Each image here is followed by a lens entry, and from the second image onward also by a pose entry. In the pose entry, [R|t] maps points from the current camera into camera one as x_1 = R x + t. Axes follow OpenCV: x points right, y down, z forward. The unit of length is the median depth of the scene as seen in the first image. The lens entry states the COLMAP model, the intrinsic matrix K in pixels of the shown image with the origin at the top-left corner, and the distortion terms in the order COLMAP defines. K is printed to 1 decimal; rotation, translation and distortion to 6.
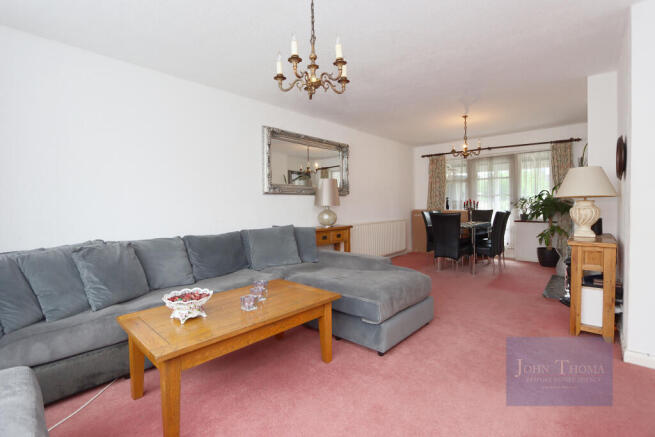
lens RADIAL K [[304.7, 0, 323.4], [0, 304.7, 214.8], [0, 0, 1]] dist [0.002974, 0.000409]
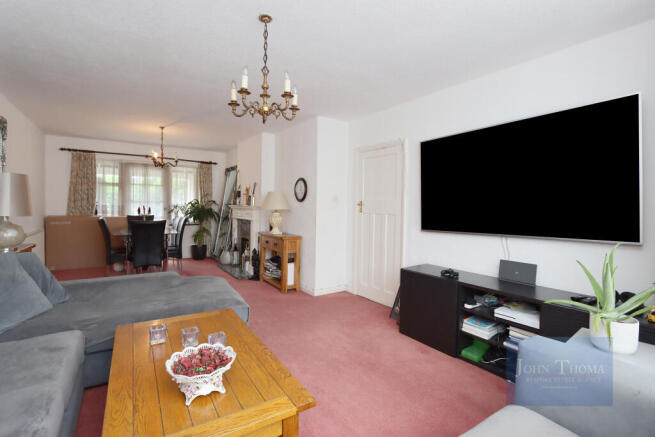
lens RADIAL K [[304.7, 0, 323.8], [0, 304.7, 214.8], [0, 0, 1]] dist [0.002974, 0.000409]
pose [[0.251485, -0.017224, 0.967708, -0.308029], [0.015292, 0.999788, 0.013821, -0.022933], [-0.967740, 0.011322, 0.251695, 0.158190]]
